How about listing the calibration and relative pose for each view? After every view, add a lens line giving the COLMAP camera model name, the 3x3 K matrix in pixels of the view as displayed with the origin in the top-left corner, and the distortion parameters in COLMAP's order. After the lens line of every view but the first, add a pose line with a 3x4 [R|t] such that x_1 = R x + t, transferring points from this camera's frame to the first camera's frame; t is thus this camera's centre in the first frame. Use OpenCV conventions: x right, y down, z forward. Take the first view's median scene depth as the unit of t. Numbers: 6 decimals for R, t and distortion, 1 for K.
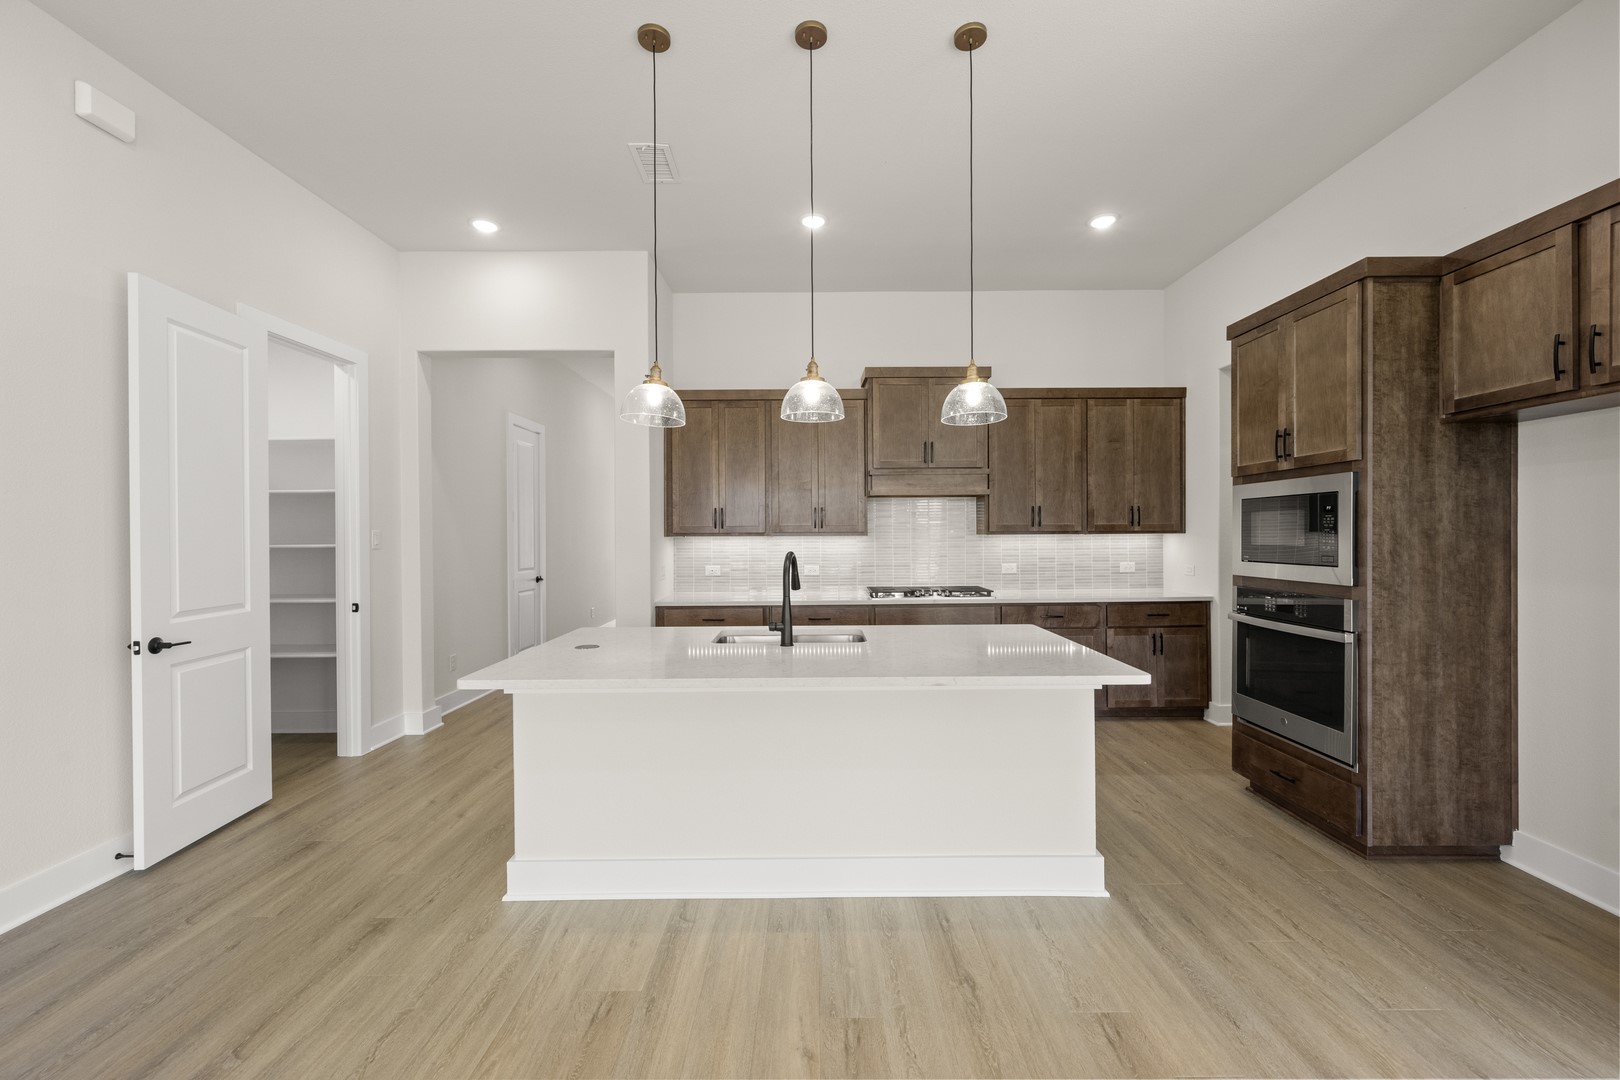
lens RADIAL K [[635.2, 0, 812.3], [0, 635.2, 536.7], [0, 0, 1]] dist [0.000063, -0.000383]
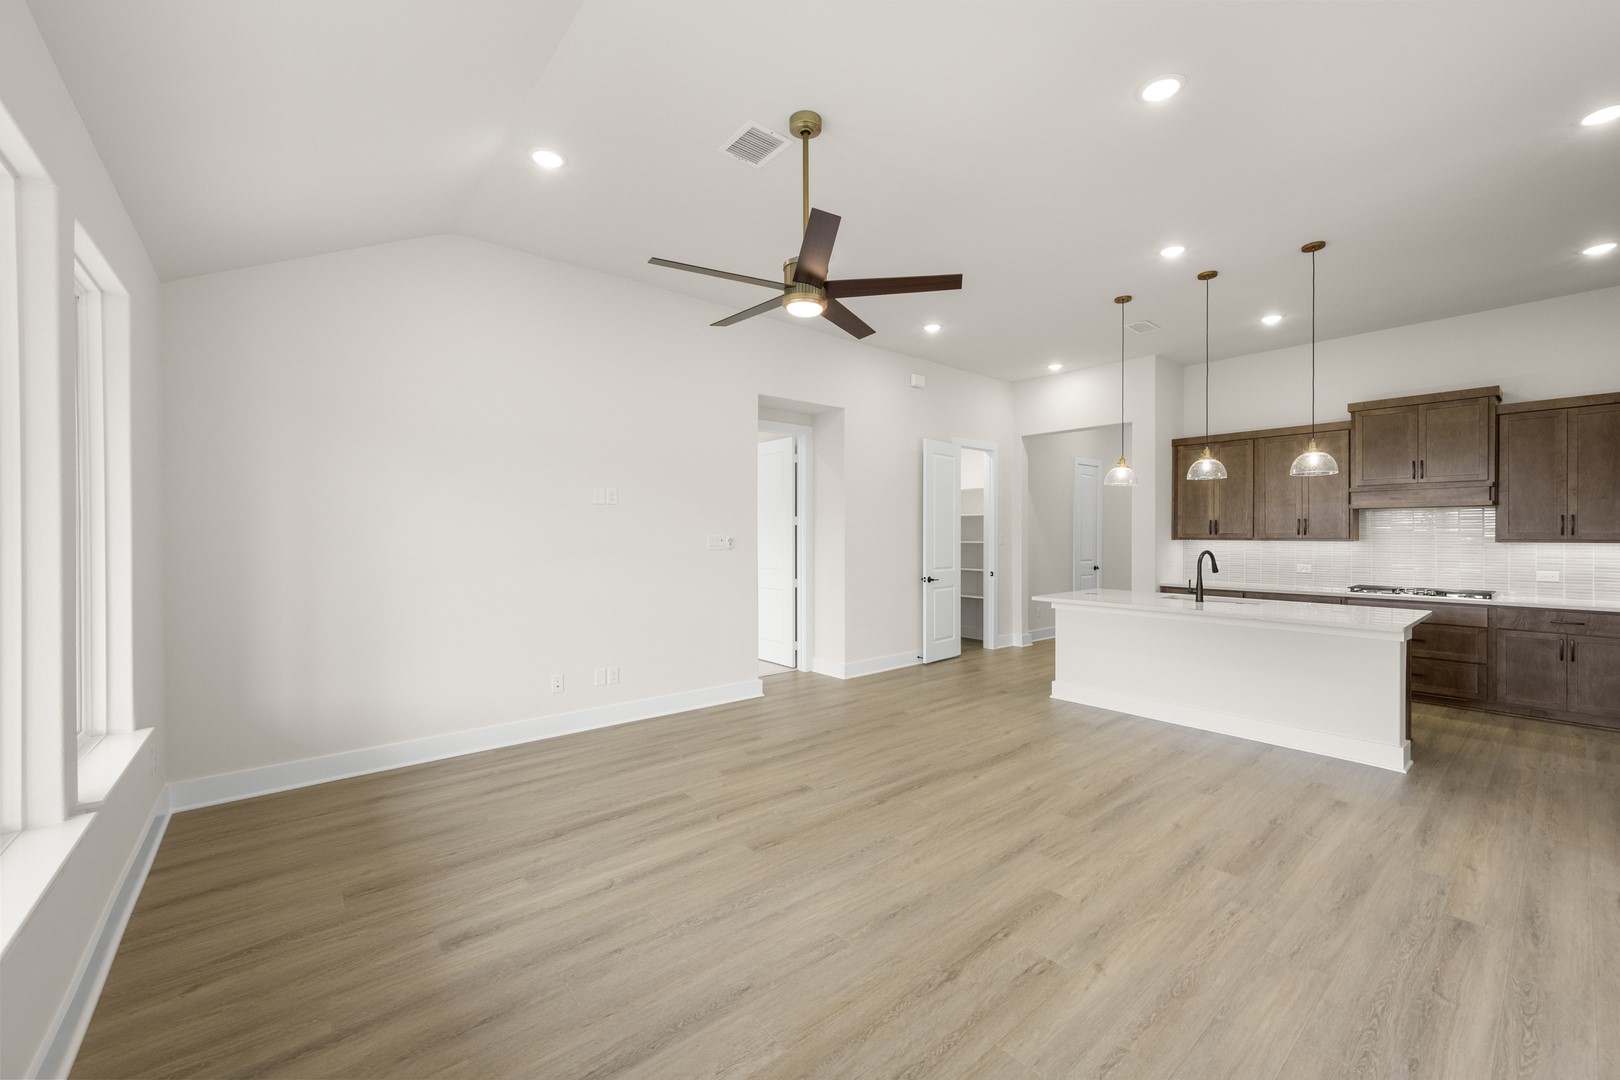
lens RADIAL K [[635.2, 0, 812.8], [0, 635.2, 537.5], [0, 0, 1]] dist [0.000063, -0.000383]
pose [[0.638074, 0.010347, -0.769906, 0.424708], [-0.008809, 0.999942, 0.006138, -0.008610], [0.769925, 0.002865, 0.638128, -0.658447]]
